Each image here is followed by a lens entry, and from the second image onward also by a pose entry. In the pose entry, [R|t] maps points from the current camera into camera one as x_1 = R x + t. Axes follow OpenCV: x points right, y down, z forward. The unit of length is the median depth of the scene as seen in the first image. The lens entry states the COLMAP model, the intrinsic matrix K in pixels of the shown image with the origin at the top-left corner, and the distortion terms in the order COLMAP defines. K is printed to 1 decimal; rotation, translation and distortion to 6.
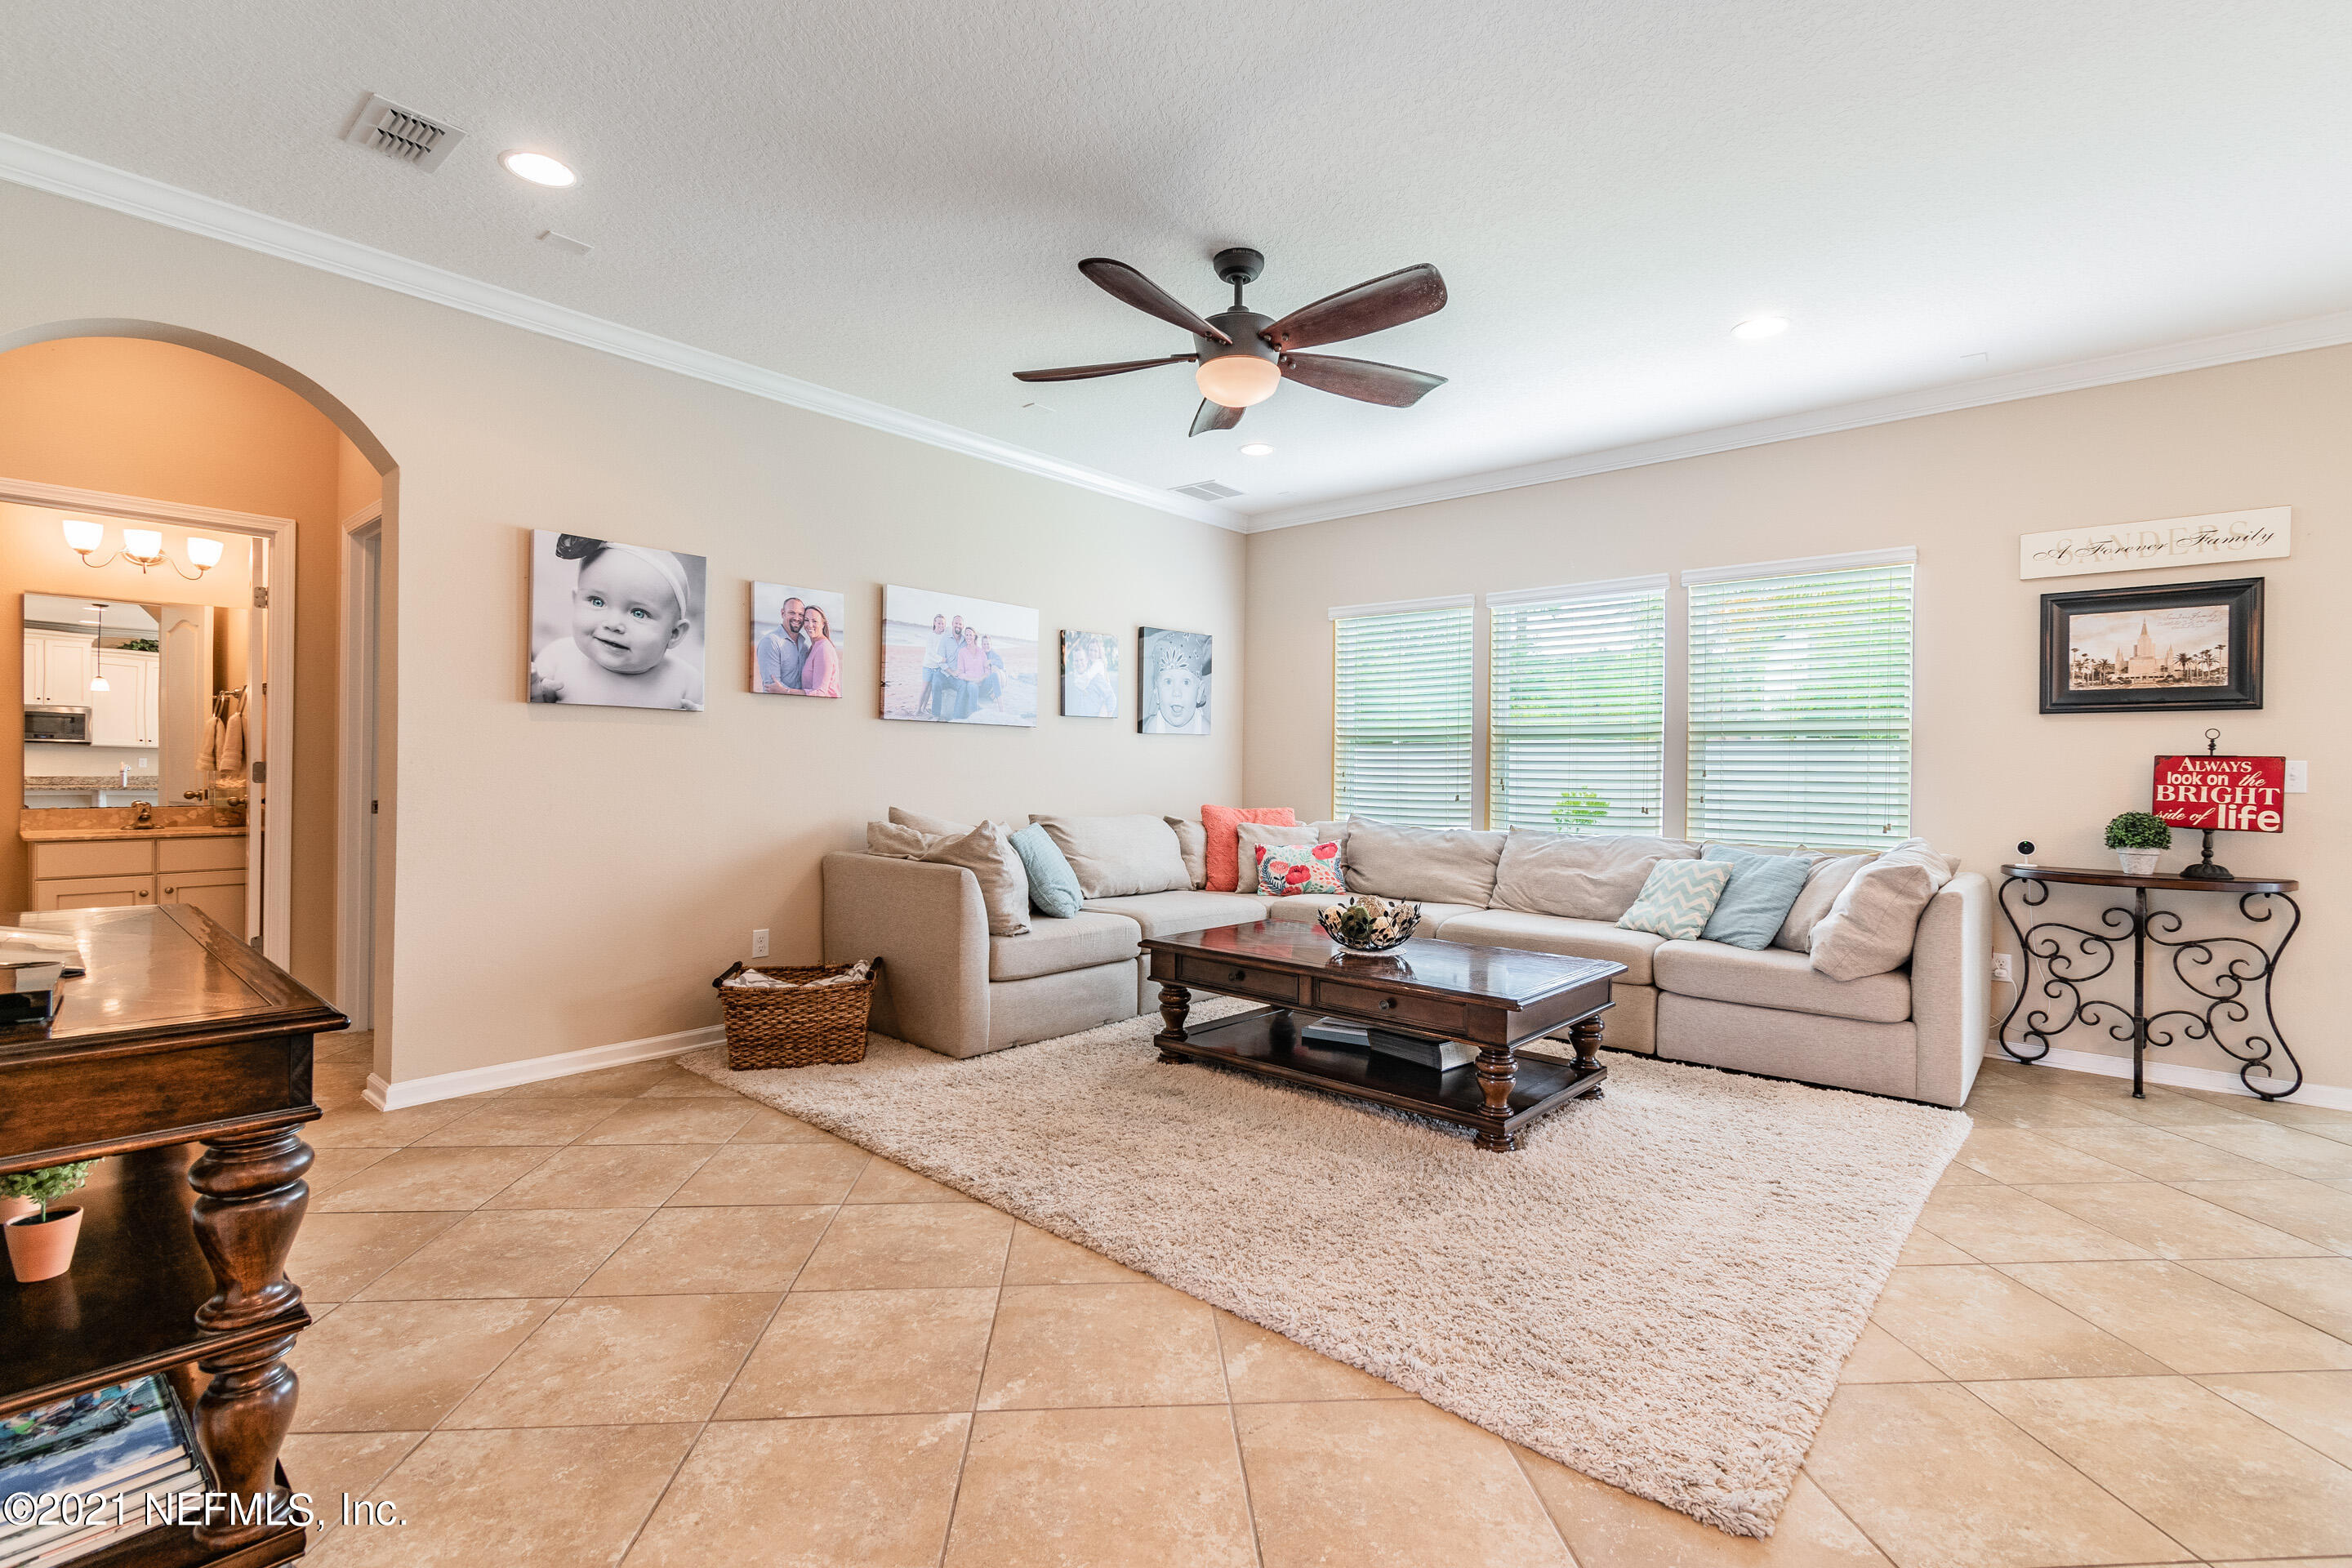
lens RADIAL K [[1051.8, 0, 1183.8], [0, 1051.8, 769.6], [0, 0, 1]] dist [0.008617, -0.000842]
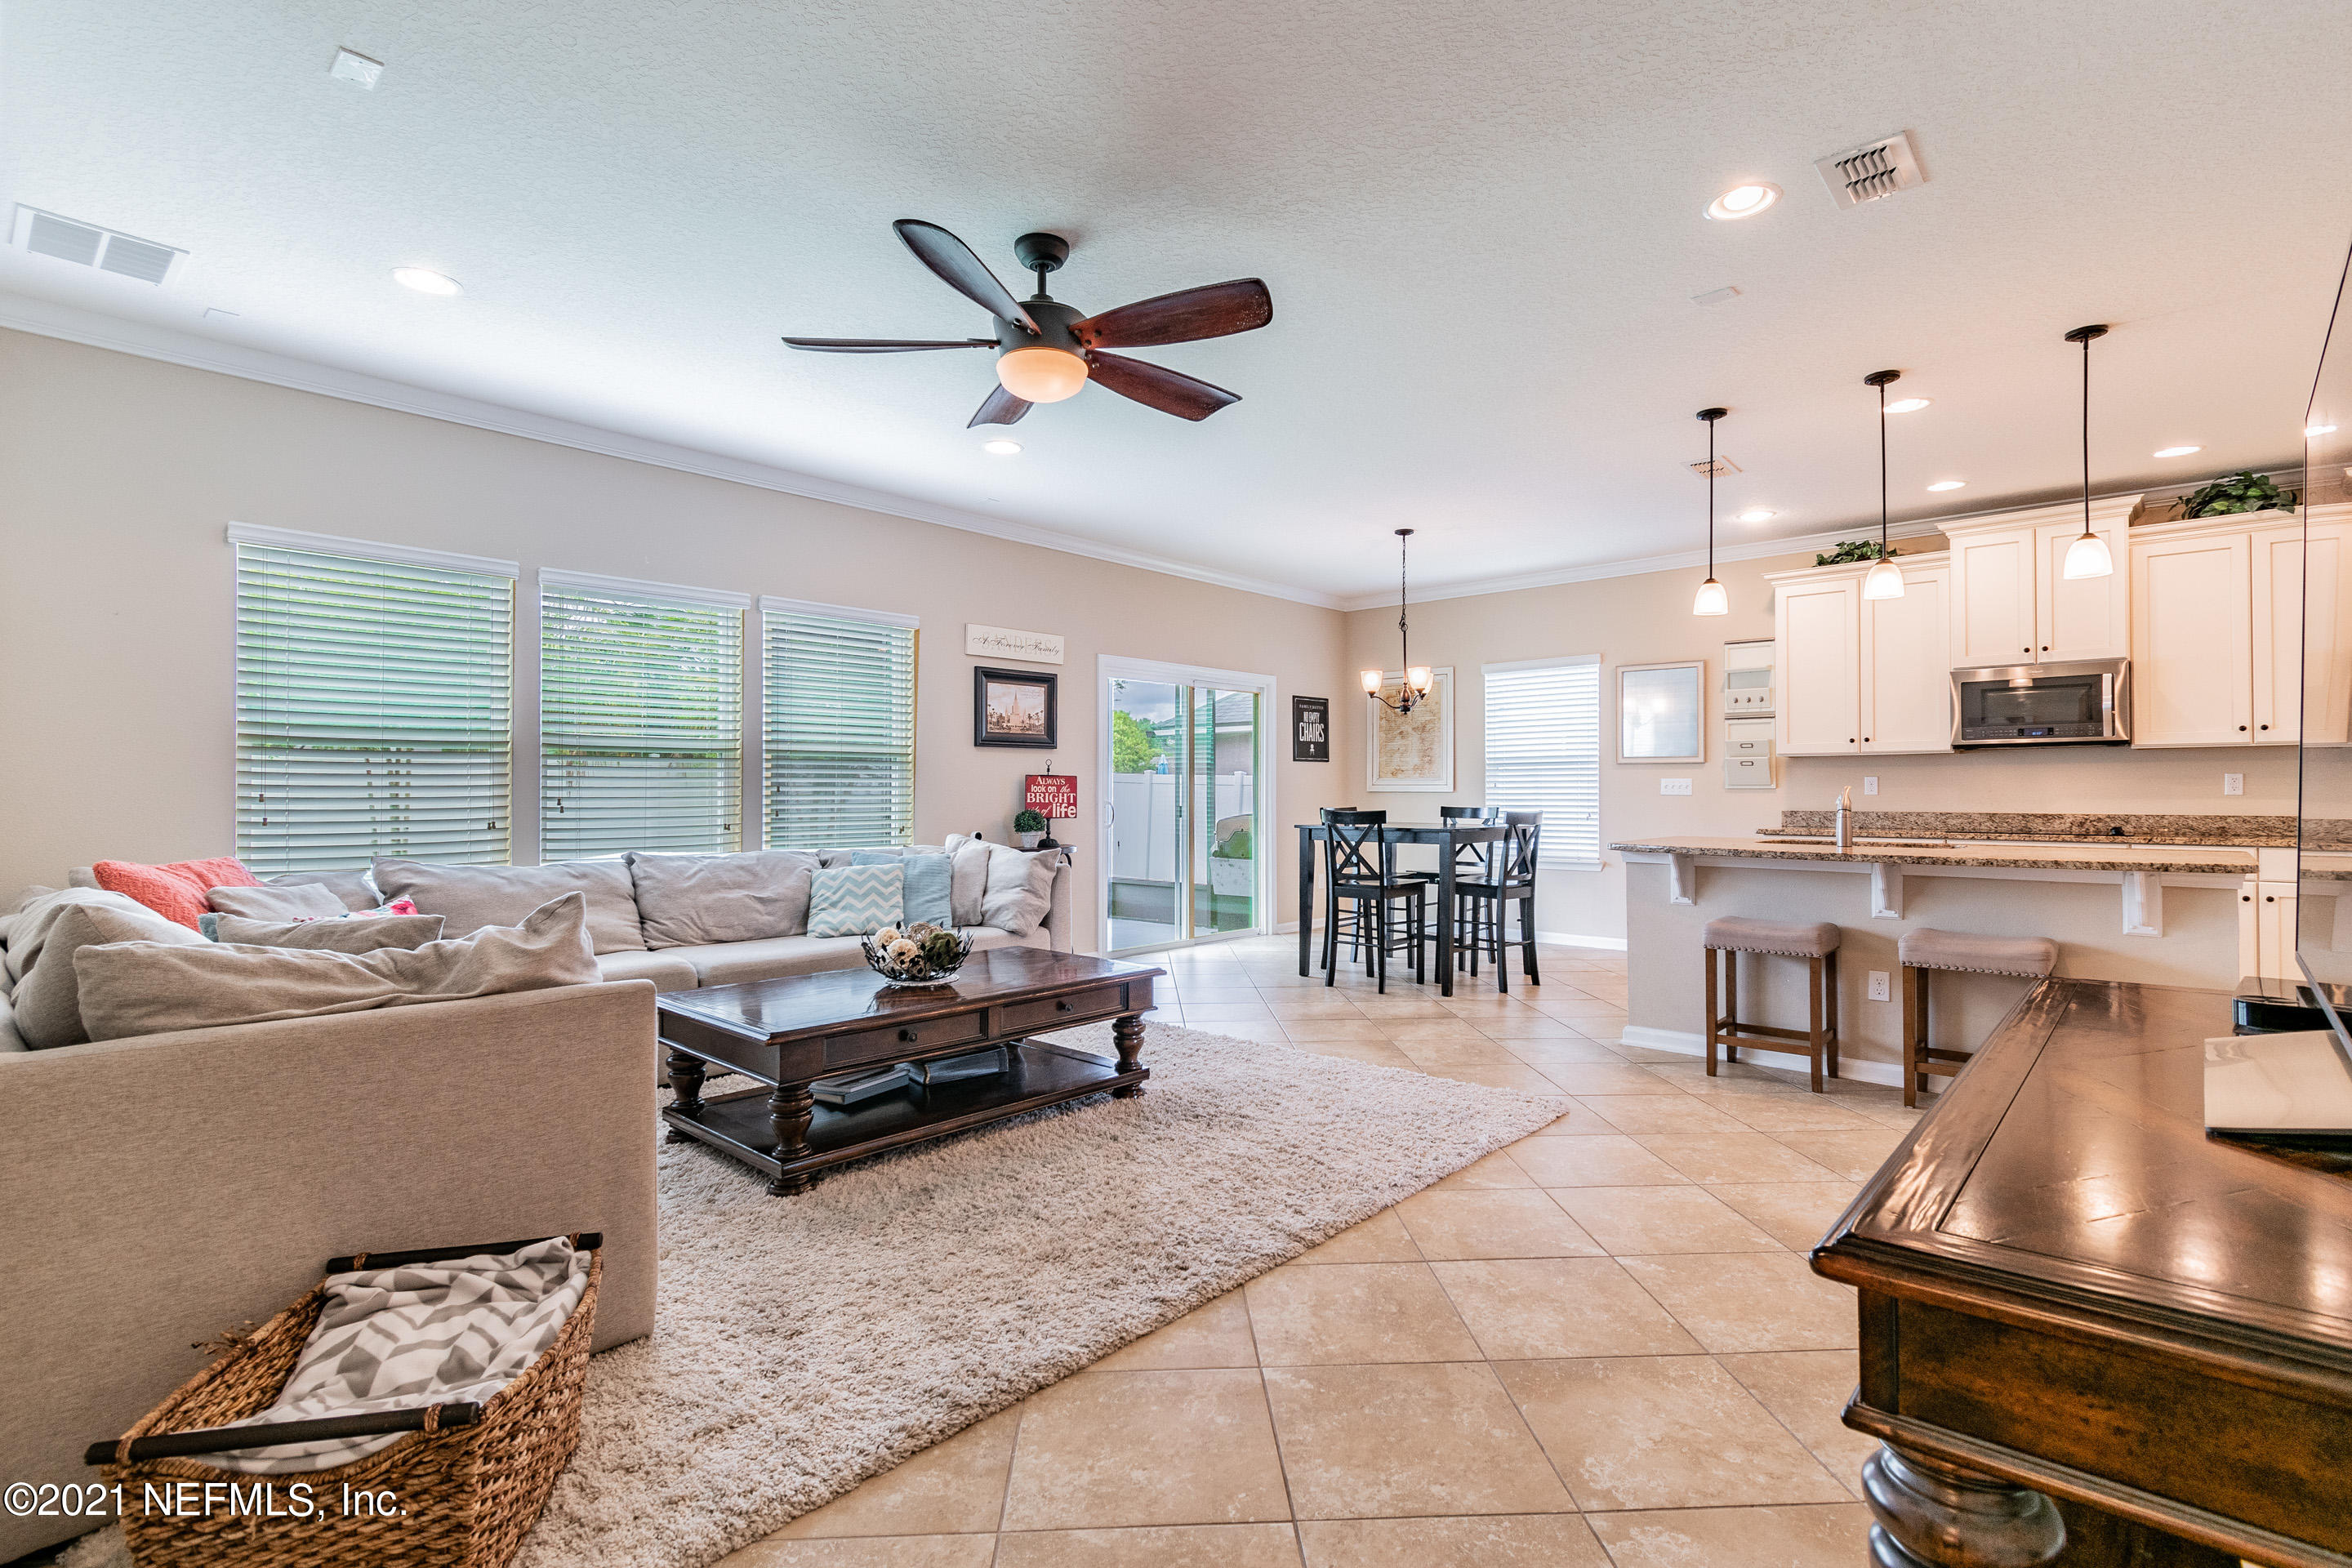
lens RADIAL K [[1074.0, 0, 1207.5], [0, 1074.0, 773.9], [0, 0, 1]] dist [0.001168, -0.000386]
pose [[0.019374, 0.004618, 0.999802, -0.699486], [0.004860, 0.999977, -0.004713, -0.005443], [-0.999800, 0.004950, 0.019351, 0.651229]]
